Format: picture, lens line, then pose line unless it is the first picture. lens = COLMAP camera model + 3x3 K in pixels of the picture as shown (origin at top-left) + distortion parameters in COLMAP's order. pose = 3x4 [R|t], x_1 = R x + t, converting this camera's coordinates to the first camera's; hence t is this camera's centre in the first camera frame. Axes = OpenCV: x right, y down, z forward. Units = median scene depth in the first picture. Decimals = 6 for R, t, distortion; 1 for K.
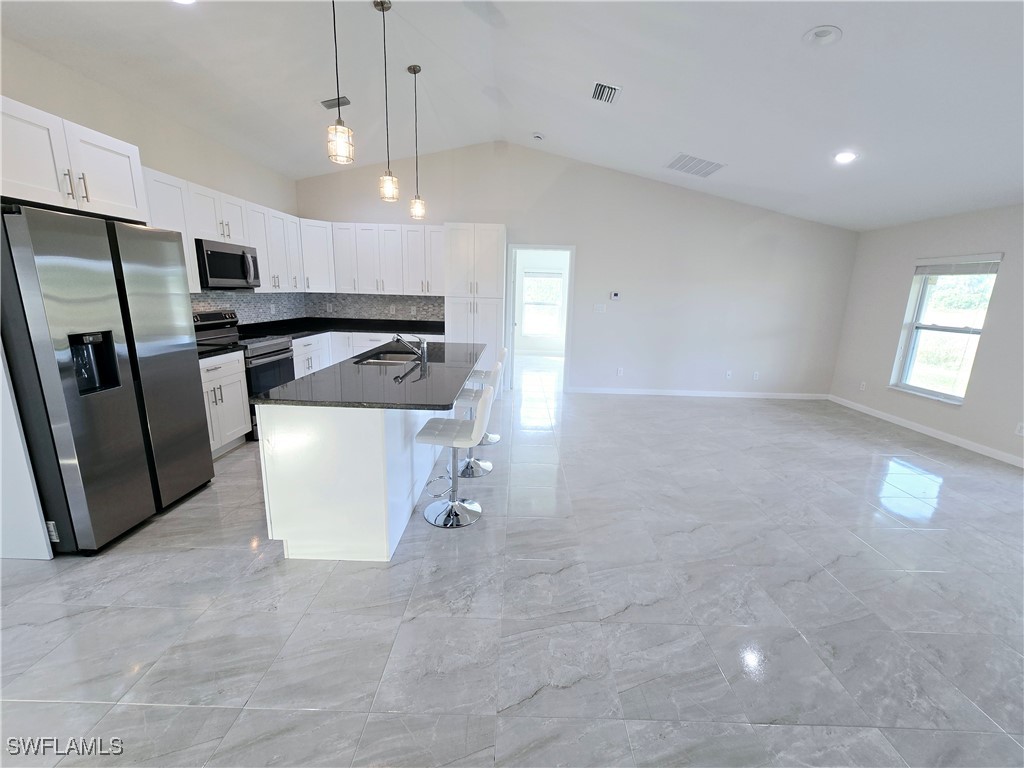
lens RADIAL K [[429.5, 0, 512.0], [0, 429.5, 384.0], [0, 0, 1]] dist [-0.000790, 0.000311]
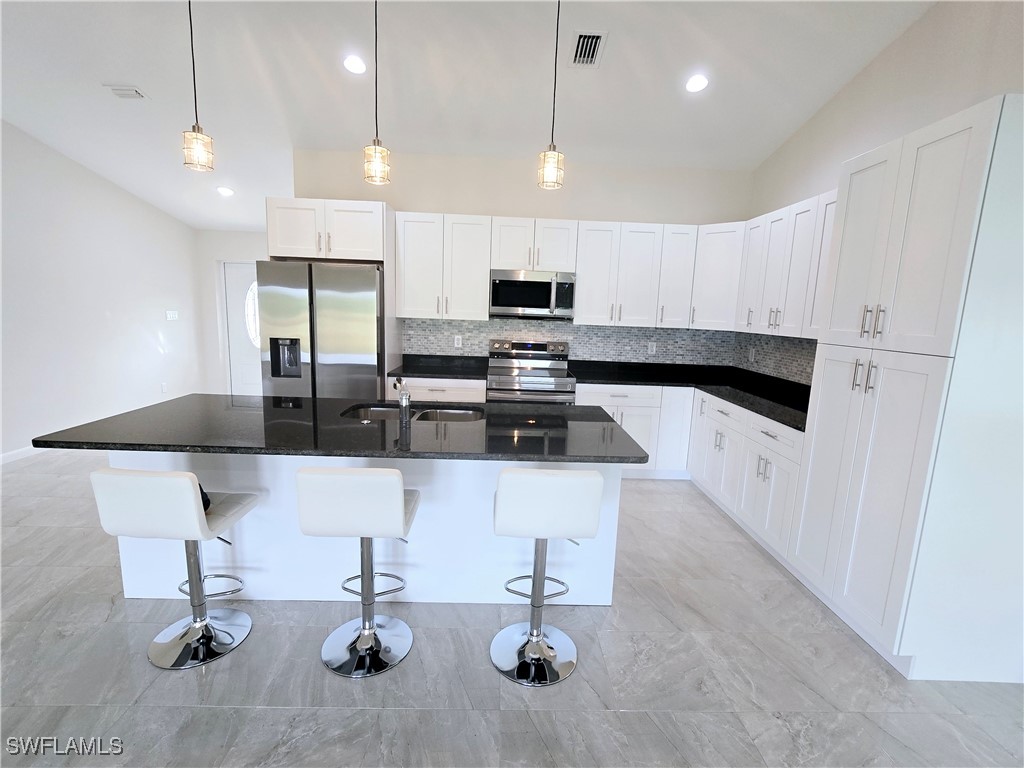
lens RADIAL K [[471.4, 0, 512.0], [0, 471.4, 384.0], [0, 0, 1]] dist [-0.036568, -0.000035]
pose [[0.070017, 0.126753, -0.989460, 0.337697], [-0.248874, 0.962749, 0.105721, -0.163460], [0.966002, 0.238849, 0.098954, 0.805867]]
